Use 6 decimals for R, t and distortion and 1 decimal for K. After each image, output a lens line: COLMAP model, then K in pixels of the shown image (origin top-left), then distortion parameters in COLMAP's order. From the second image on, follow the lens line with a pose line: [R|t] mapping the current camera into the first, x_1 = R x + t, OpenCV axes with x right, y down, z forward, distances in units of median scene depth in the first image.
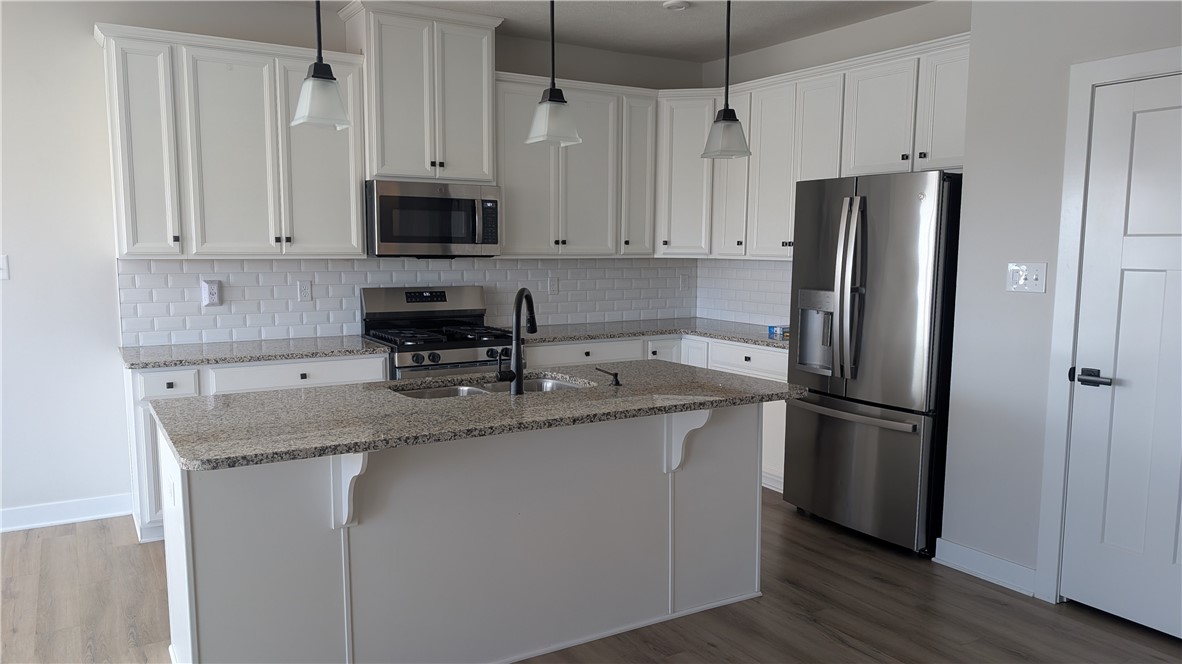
lens RADIAL K [[855.7, 0, 591.9], [0, 855.7, 350.6], [0, 0, 1]] dist [0.022929, -0.033975]
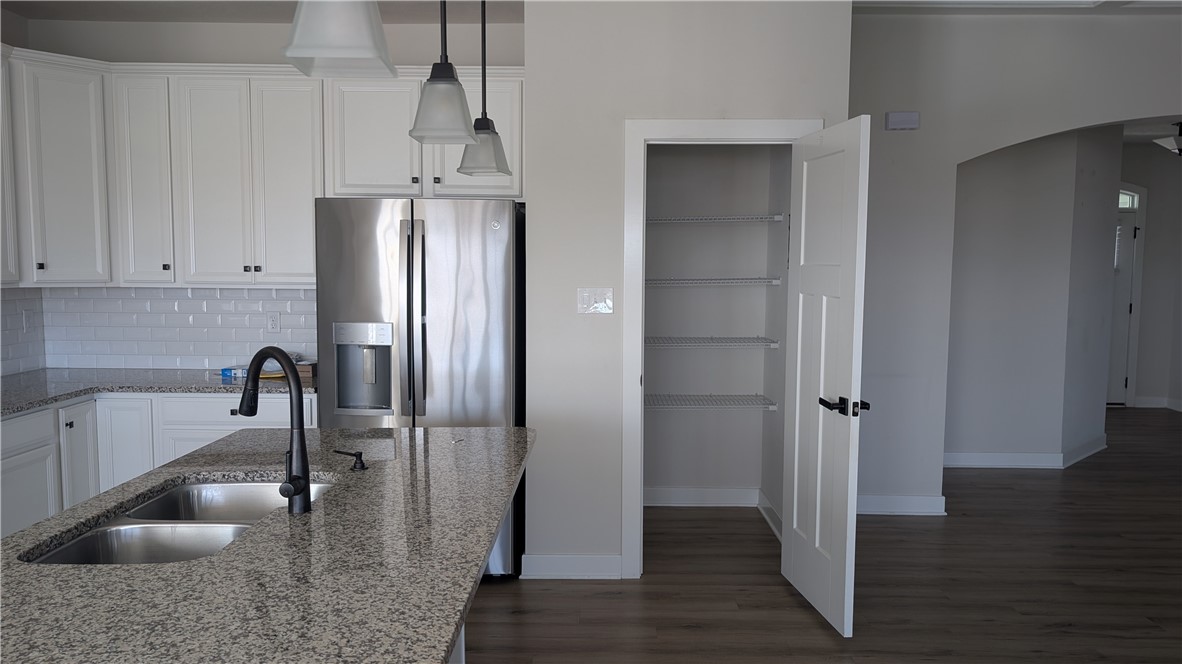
lens RADIAL K [[855.7, 0, 586.2], [0, 855.7, 332.5], [0, 0, 1]] dist [0.022929, -0.033975]
pose [[0.527833, -0.070832, 0.846390, -0.334430], [0.101909, 0.994599, 0.019681, -0.048660], [-0.843212, 0.075866, 0.532200, 0.304398]]
